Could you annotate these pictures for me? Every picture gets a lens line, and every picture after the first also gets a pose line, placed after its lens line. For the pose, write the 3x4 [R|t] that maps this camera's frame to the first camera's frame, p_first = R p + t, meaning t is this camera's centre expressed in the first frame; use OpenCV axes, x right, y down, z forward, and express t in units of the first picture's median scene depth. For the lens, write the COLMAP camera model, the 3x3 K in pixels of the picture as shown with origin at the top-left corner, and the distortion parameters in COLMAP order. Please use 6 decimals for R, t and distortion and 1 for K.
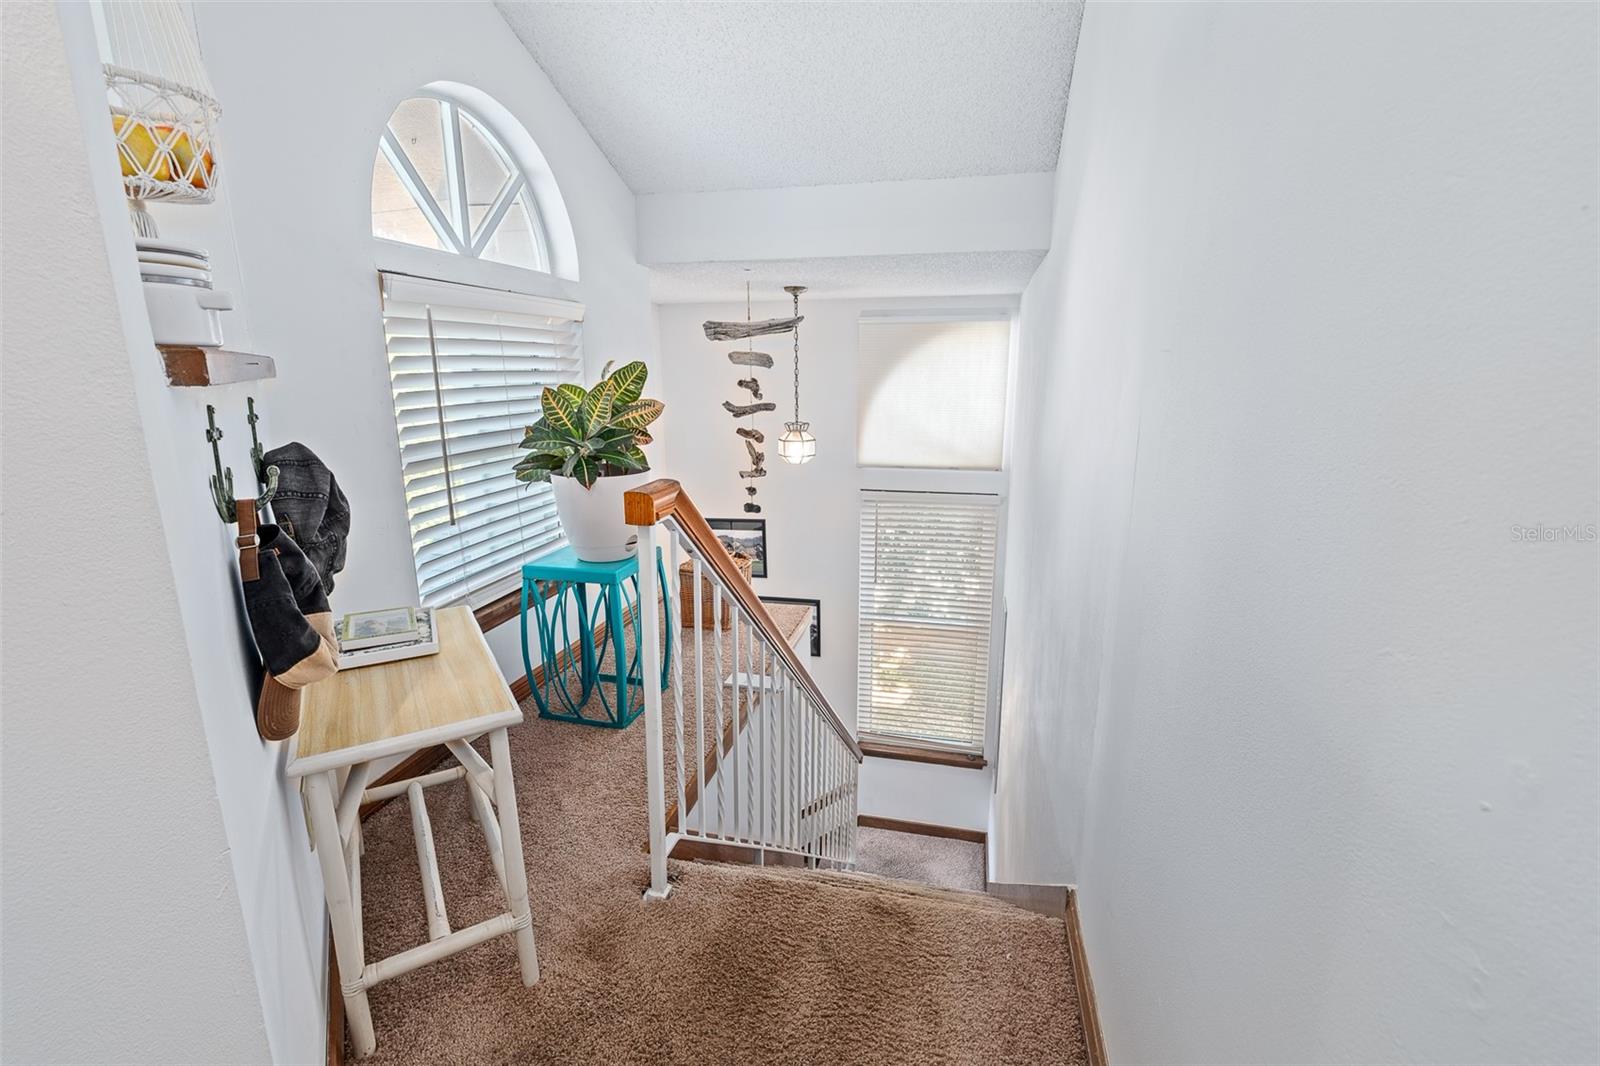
lens RADIAL K [[727.7, 0, 799.7], [0, 727.7, 524.4], [0, 0, 1]] dist [-0.003772, 0.000215]
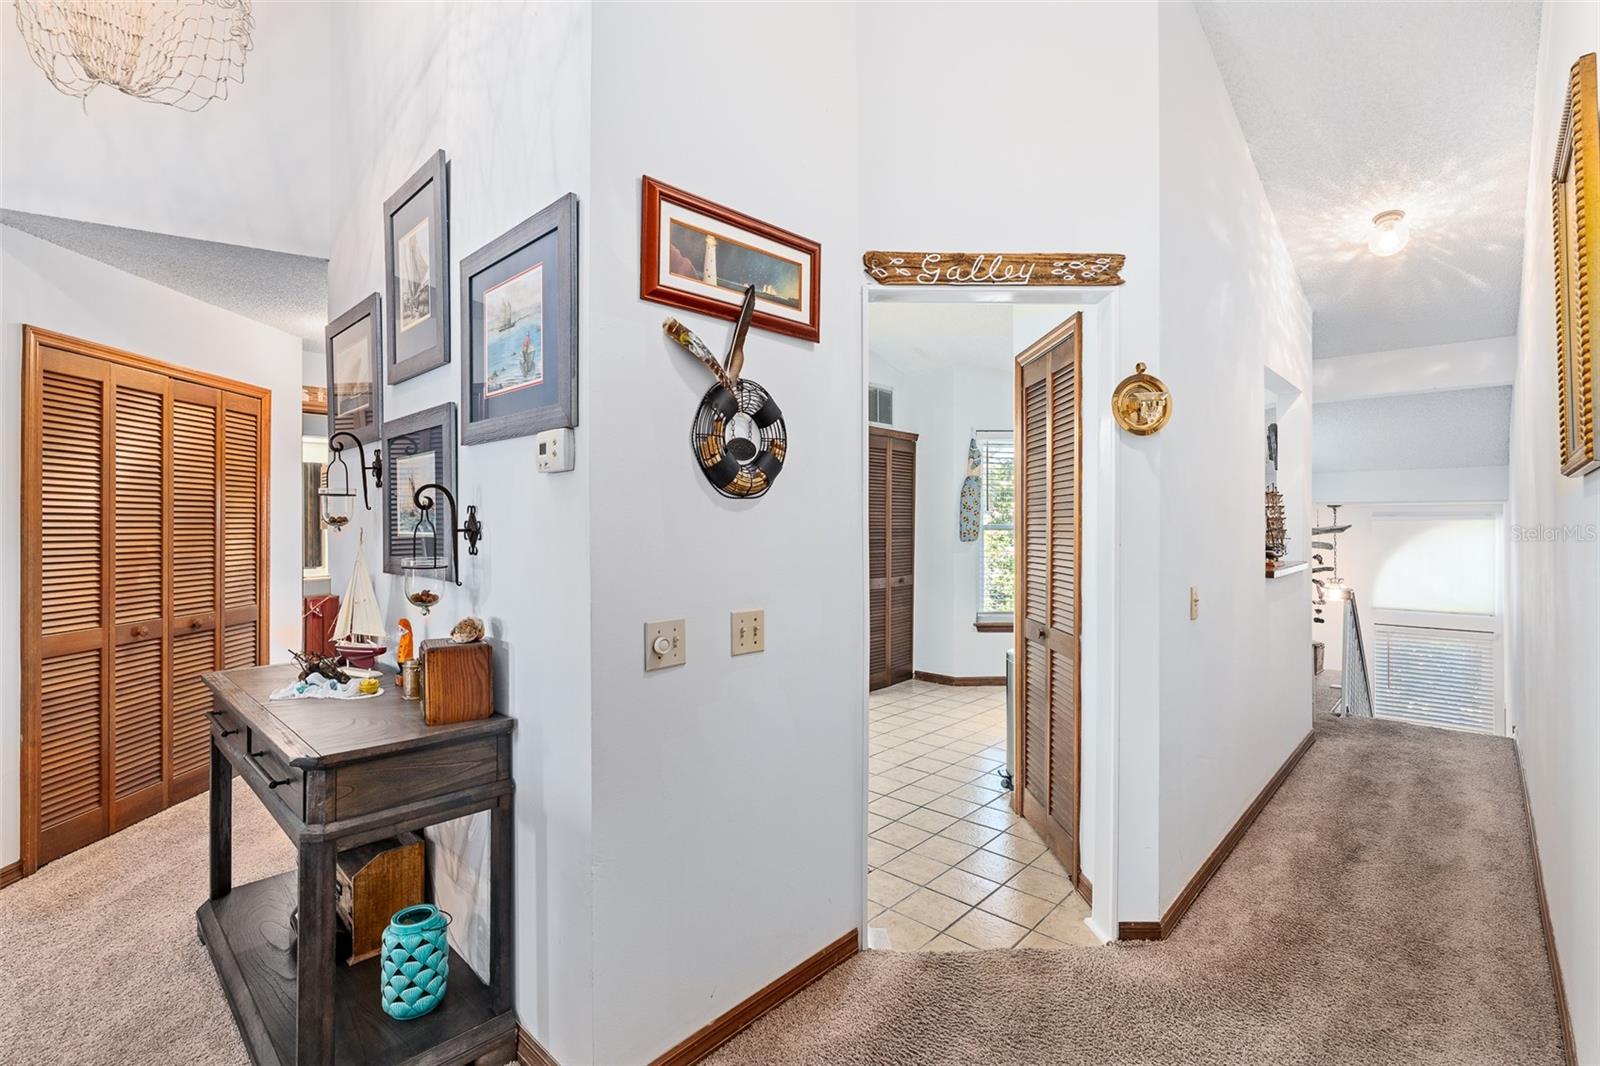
lens RADIAL K [[727.7, 0, 799.7], [0, 727.7, 524.4], [0, 0, 1]] dist [-0.003772, 0.000215]
pose [[0.867472, 0.001140, -0.497484, -0.304343], [-0.109670, 0.975834, -0.188998, 0.247099], [0.485247, 0.218510, 0.846634, -1.373673]]
